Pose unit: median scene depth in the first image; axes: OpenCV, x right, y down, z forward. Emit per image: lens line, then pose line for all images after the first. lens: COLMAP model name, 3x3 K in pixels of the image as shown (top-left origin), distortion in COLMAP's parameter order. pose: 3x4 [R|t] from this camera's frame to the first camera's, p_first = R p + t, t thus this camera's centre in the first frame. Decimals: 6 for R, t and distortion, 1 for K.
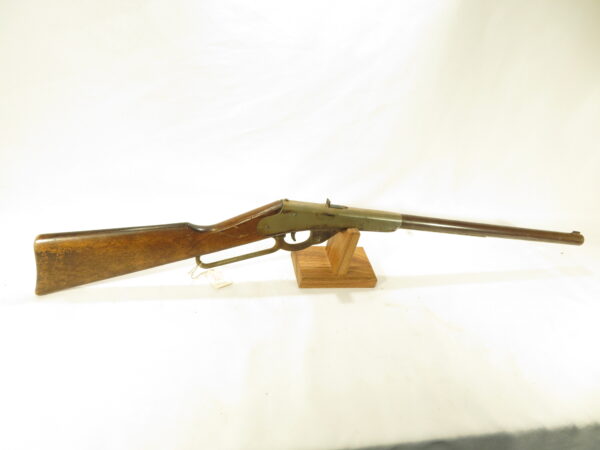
lens RADIAL K [[418.2, 0, 300.5], [0, 418.2, 237.1], [0, 0, 1]] dist [0.000427, 0.001491]
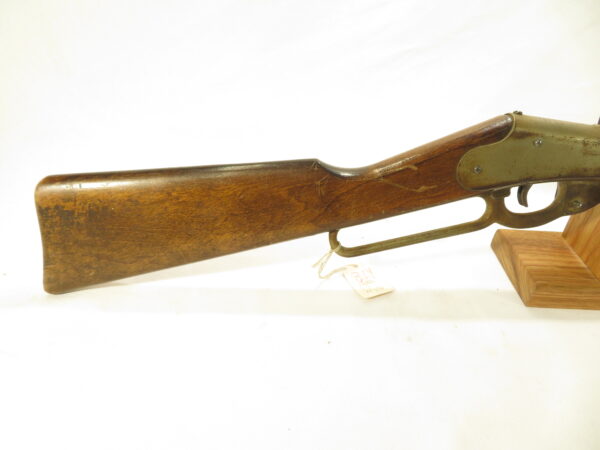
lens RADIAL K [[418.2, 0, 300.5], [0, 418.2, 237.1], [0, 0, 1]] dist [0.000427, 0.001491]
pose [[0.970531, -0.004555, -0.240935, -0.166632], [-0.017004, 0.996035, -0.087326, 0.101585], [0.240377, 0.088850, 0.966605, 0.513619]]
